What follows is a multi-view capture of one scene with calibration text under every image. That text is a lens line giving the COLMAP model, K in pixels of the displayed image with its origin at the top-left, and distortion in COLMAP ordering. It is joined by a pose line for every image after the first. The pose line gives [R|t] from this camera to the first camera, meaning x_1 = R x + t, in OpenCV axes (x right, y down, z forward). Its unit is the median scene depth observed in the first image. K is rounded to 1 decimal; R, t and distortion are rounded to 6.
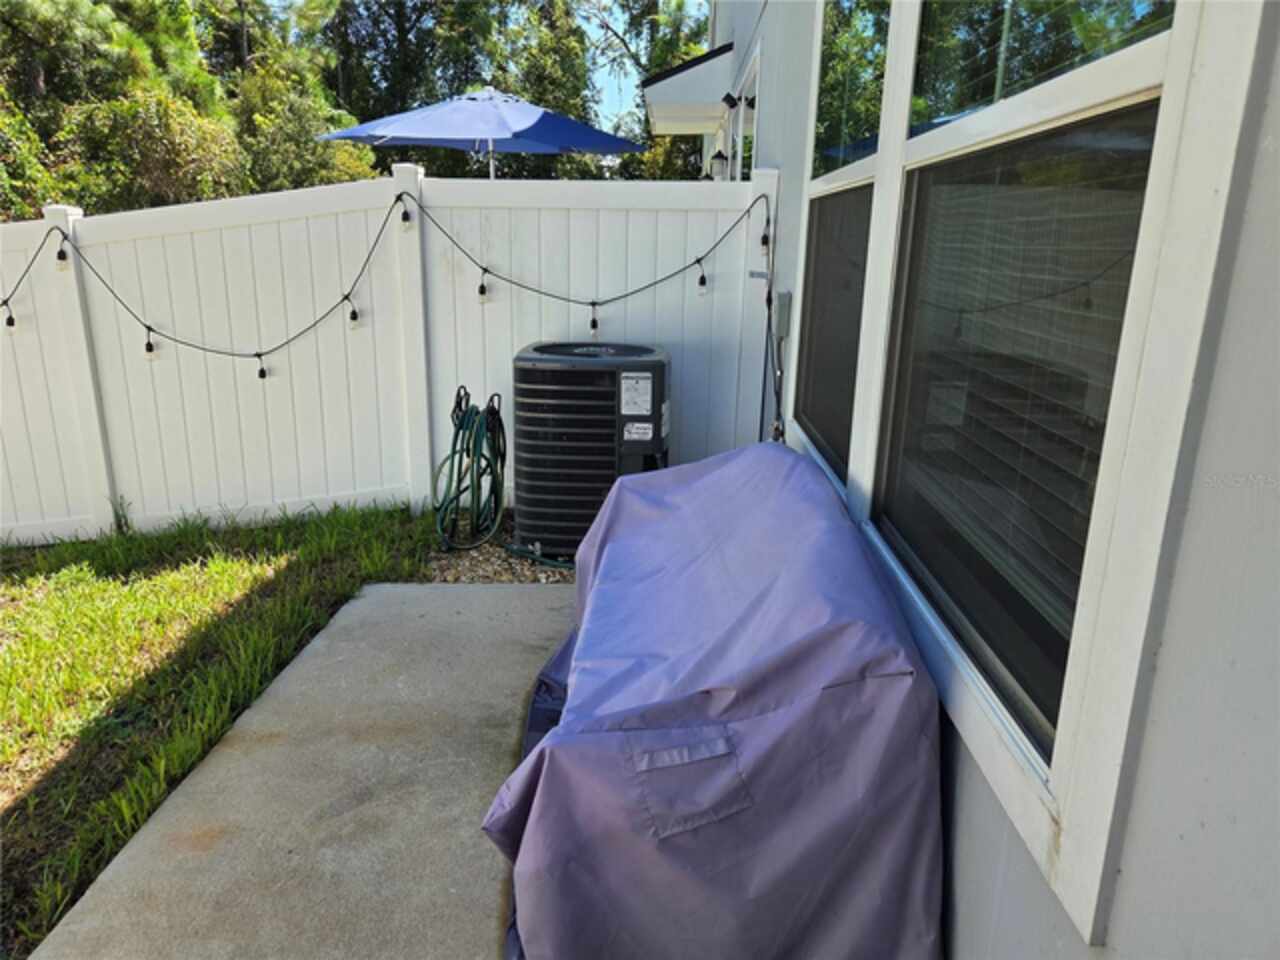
lens RADIAL K [[865.5, 0, 641.9], [0, 865.5, 470.8], [0, 0, 1]] dist [0.067157, -0.061701]
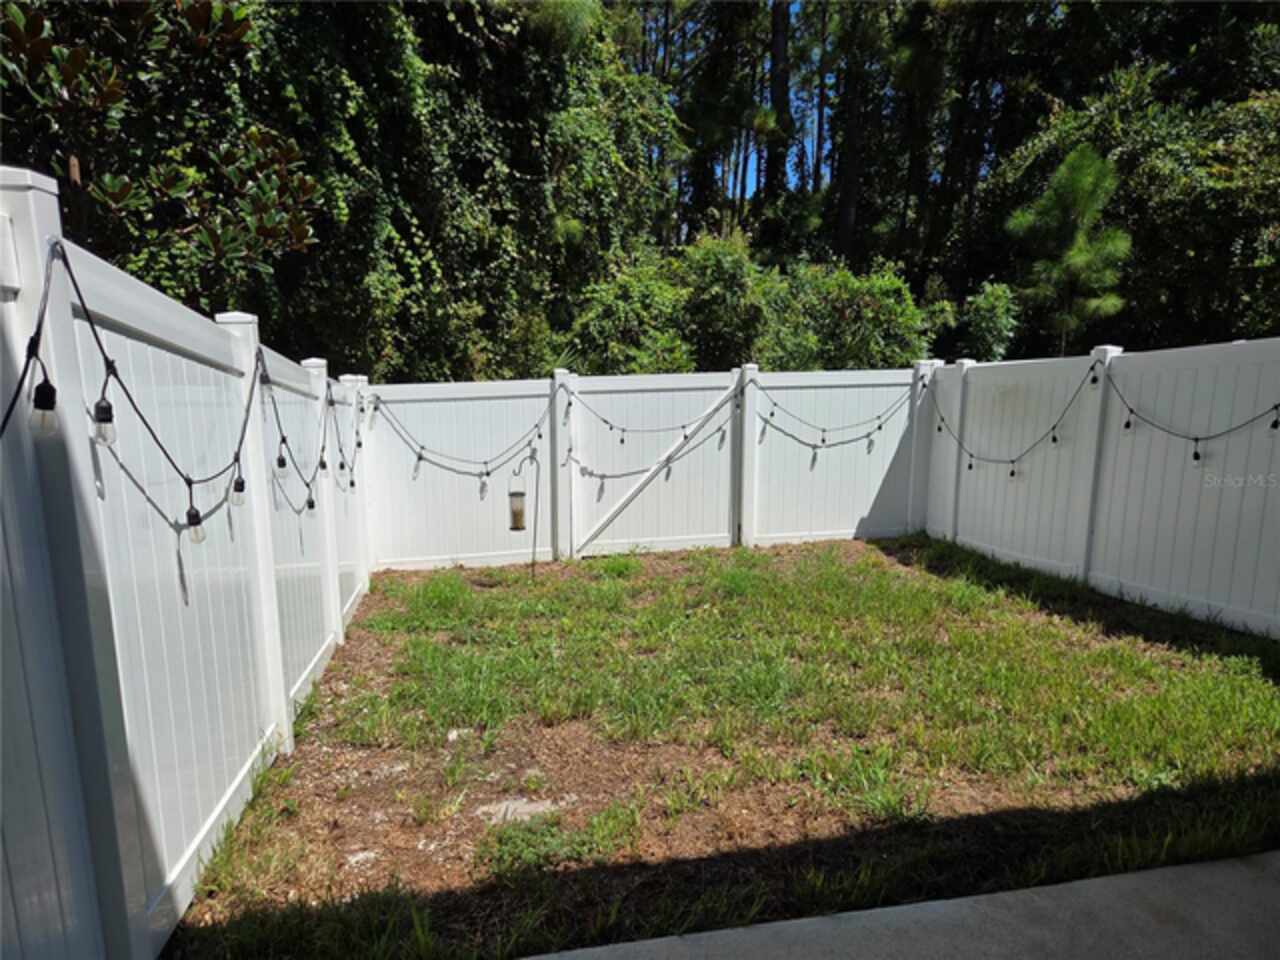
lens RADIAL K [[856.7, 0, 640.0], [0, 856.7, 480.0], [0, 0, 1]] dist [0.072892, -0.055302]
pose [[0.230649, 0.156959, -0.960294, 0.151599], [-0.241809, 0.965190, 0.099680, -0.024303], [0.942512, 0.209216, 0.260574, 0.000010]]
